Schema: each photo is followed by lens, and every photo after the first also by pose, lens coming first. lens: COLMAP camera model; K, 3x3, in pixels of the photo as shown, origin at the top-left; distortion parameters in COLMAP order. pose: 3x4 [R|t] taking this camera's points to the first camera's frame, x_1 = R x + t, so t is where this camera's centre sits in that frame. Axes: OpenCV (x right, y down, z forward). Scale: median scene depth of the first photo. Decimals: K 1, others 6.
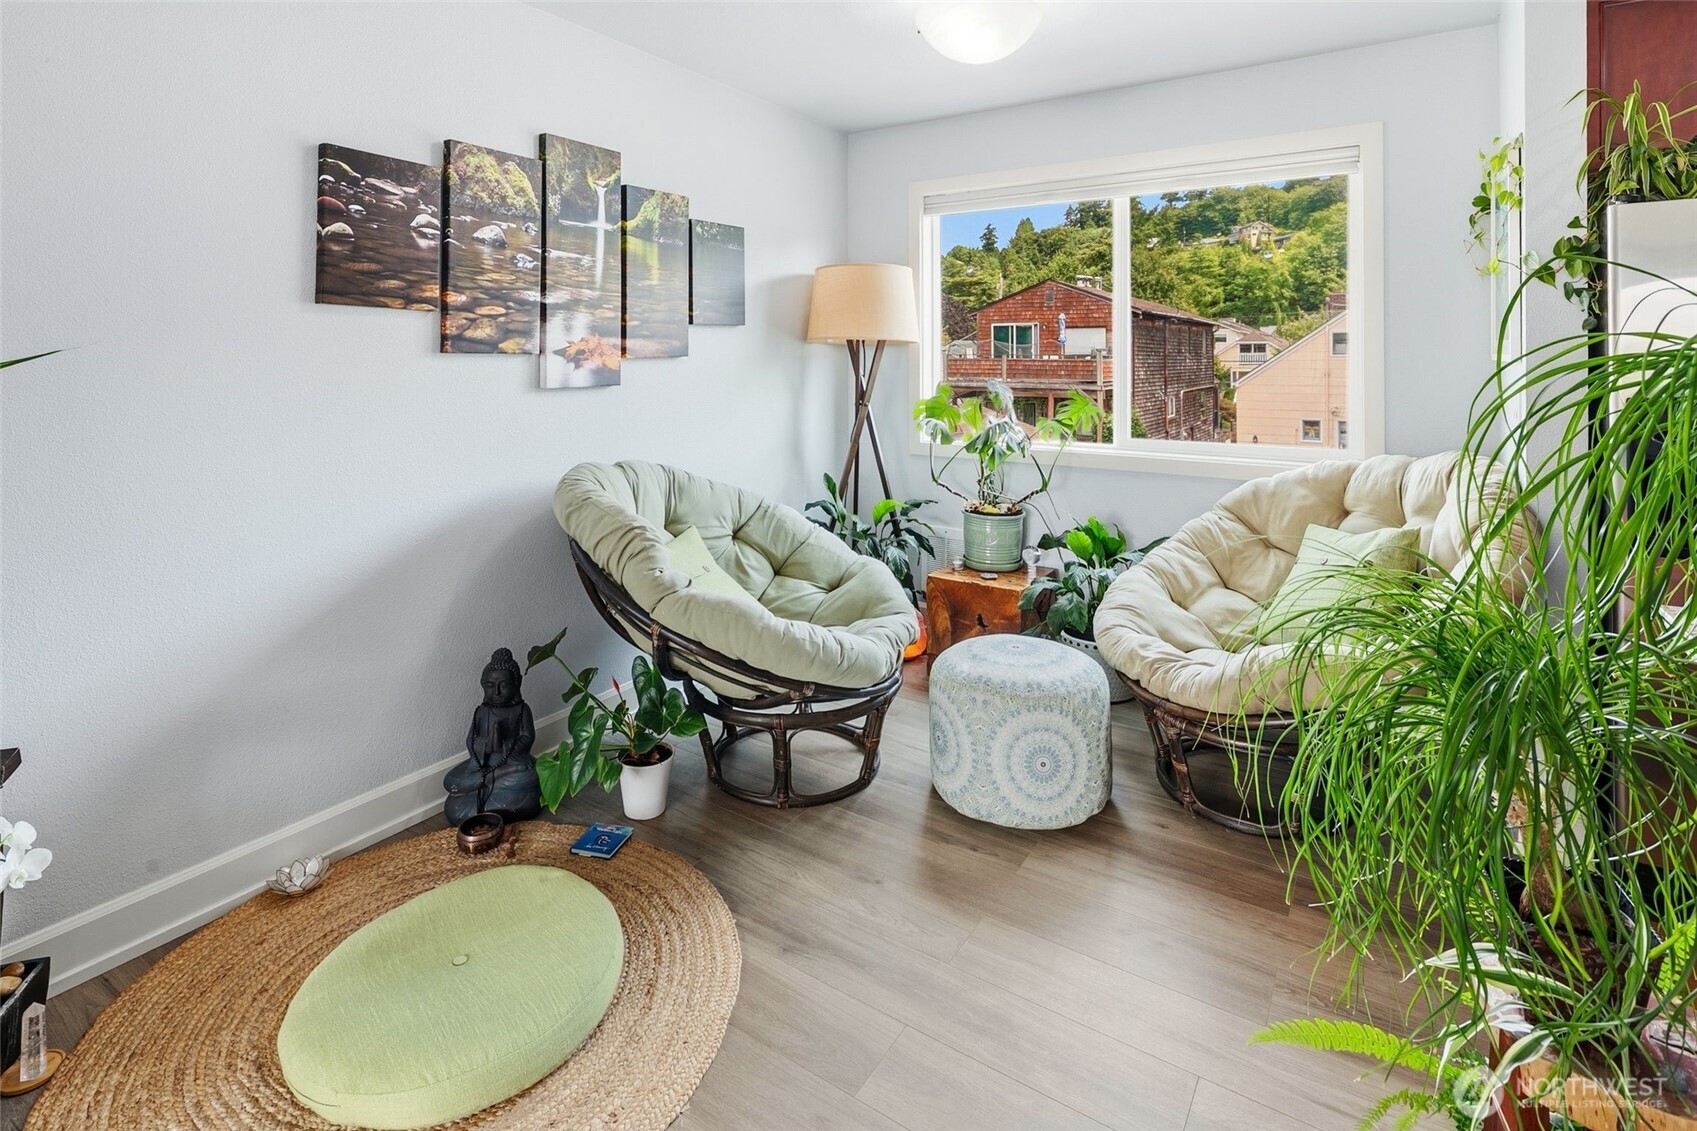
lens RADIAL K [[826.4, 0, 855.0], [0, 826.4, 359.3], [0, 0, 1]] dist [0.003804, 0.000593]
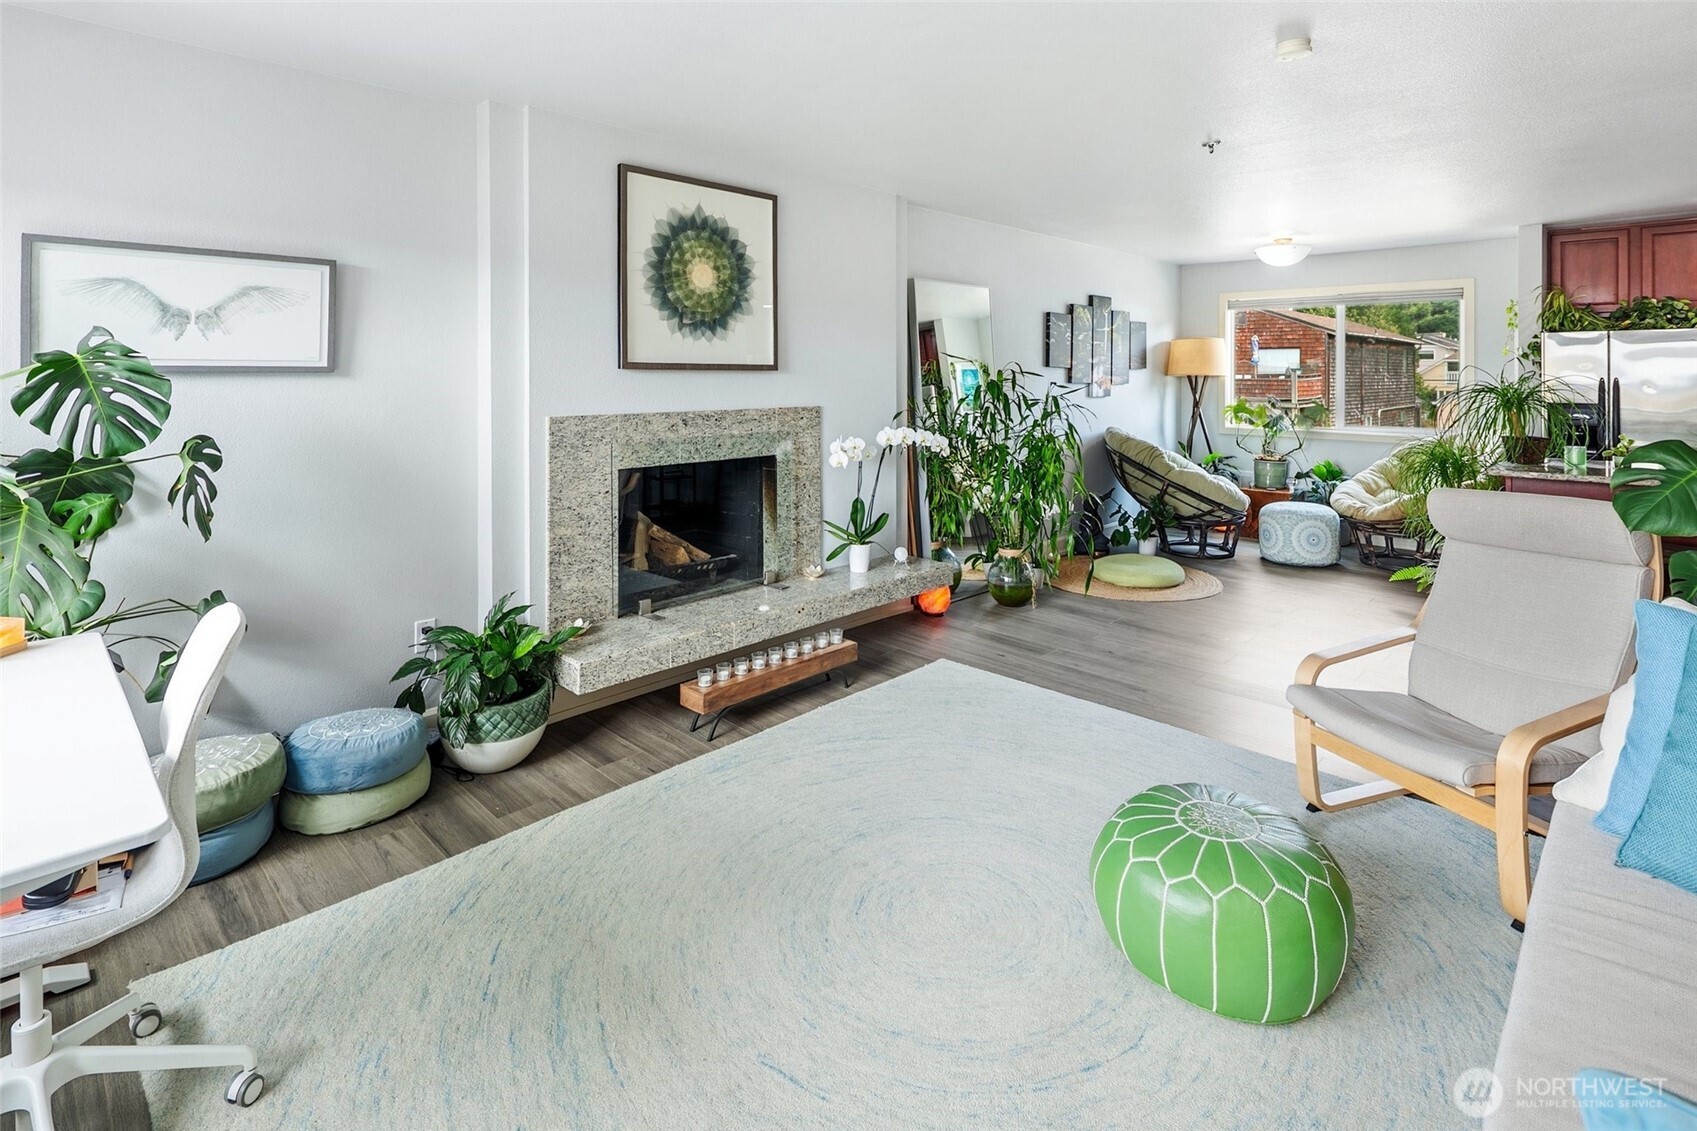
lens RADIAL K [[826.4, 0, 853.9], [0, 826.4, 374.1], [0, 0, 1]] dist [0.003804, 0.000593]
pose [[0.981900, 0.003591, -0.189365, -0.554047], [-0.003812, 0.999992, -0.000799, -0.026106], [0.189360, 0.001507, 0.981907, -1.452519]]
